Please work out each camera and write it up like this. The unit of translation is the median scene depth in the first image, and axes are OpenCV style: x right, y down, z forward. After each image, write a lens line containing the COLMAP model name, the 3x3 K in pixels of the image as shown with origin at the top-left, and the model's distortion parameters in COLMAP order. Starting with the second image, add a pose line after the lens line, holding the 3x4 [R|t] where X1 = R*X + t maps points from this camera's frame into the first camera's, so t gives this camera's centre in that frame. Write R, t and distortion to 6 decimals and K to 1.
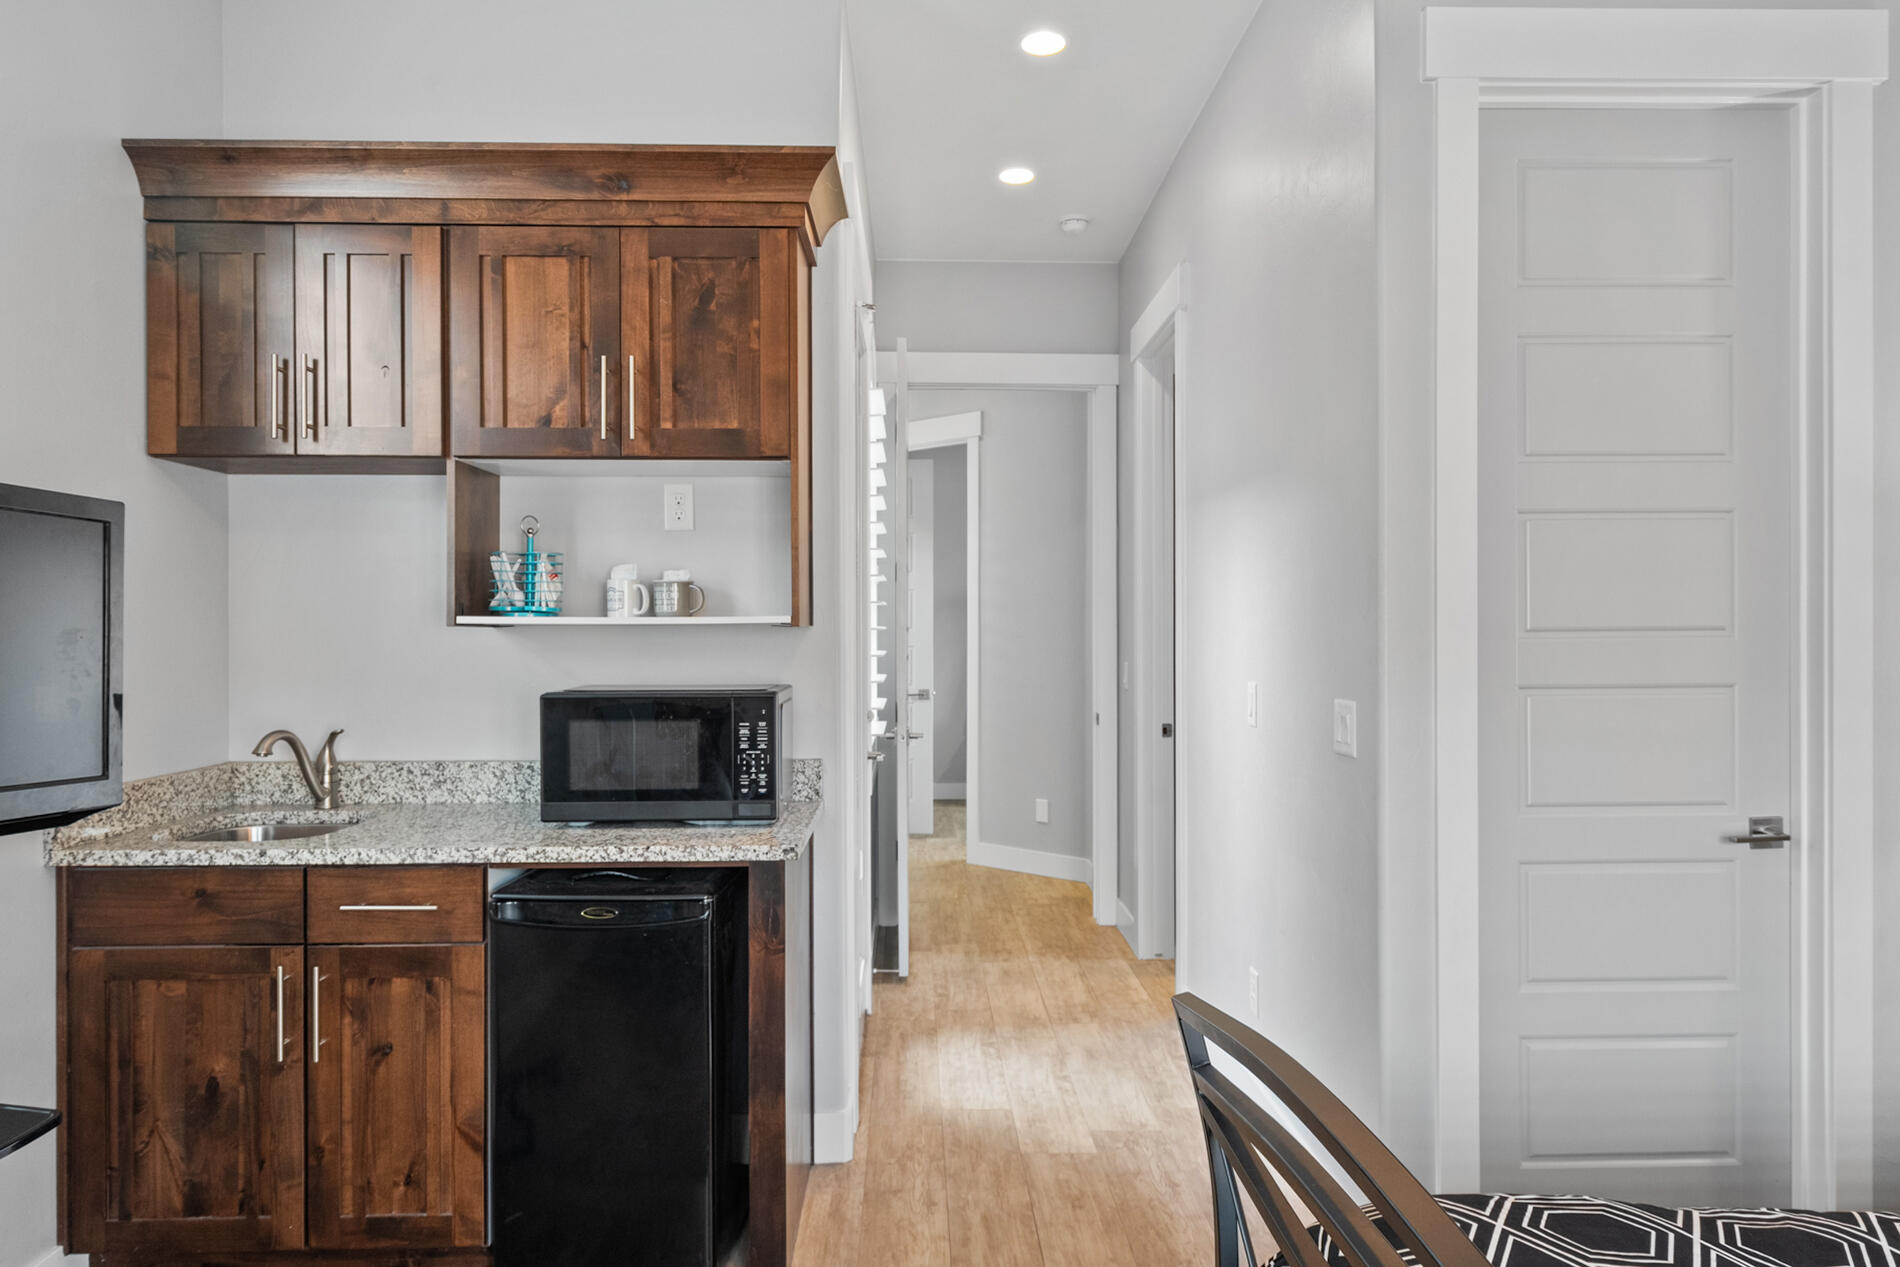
lens RADIAL K [[1223.0, 0, 950.0], [0, 1223.0, 633.5], [0, 0, 1]] dist [0.003515, 0.001880]
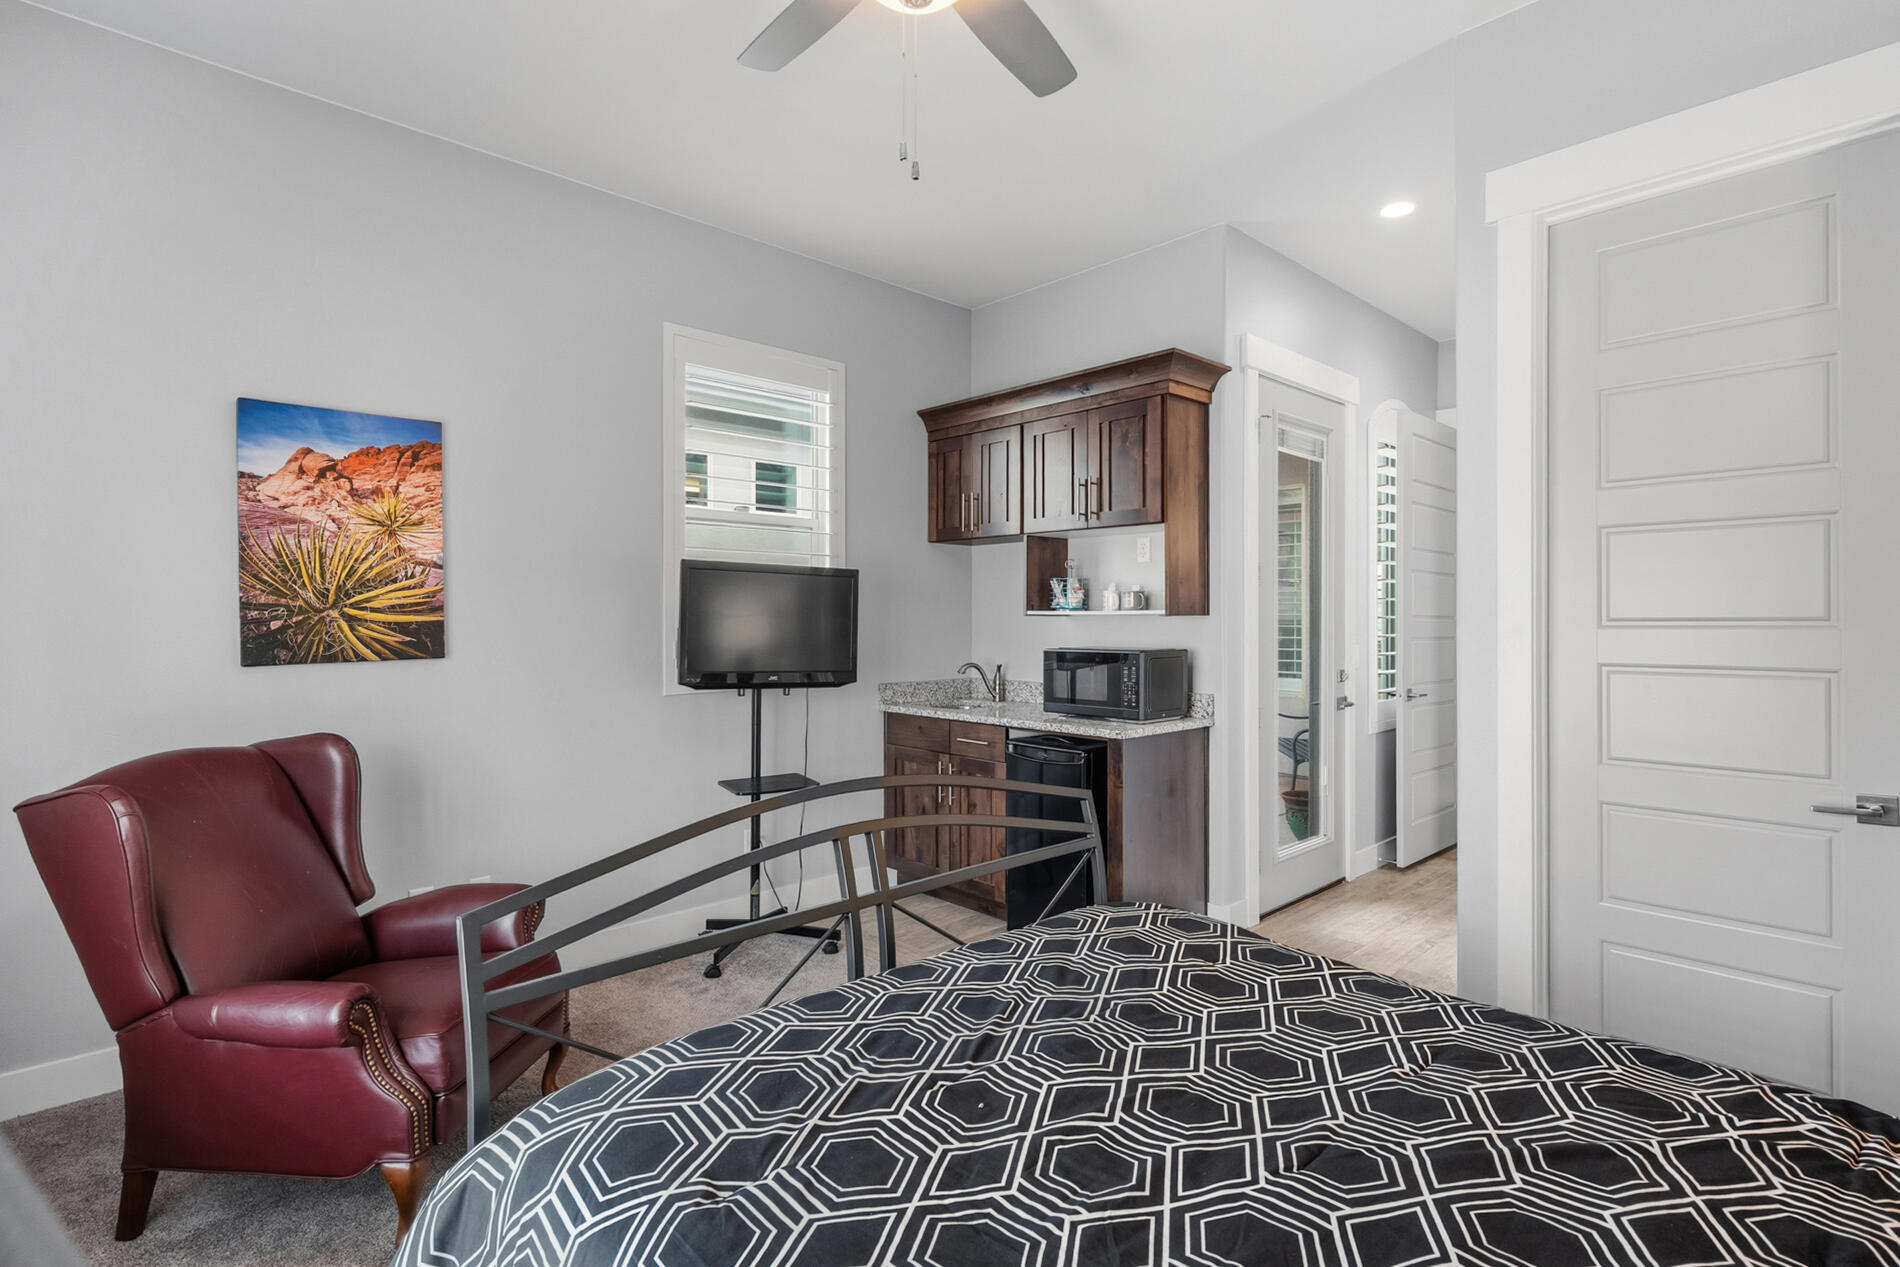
lens RADIAL K [[930.8, 0, 950.0], [0, 930.8, 633.5], [0, 0, 1]] dist [0.003157, 0.000942]
pose [[0.658609, 0.015219, -0.752332, 0.687188], [-0.006071, 0.999870, 0.014911, 0.001086], [0.752461, -0.005253, 0.658616, -0.135690]]
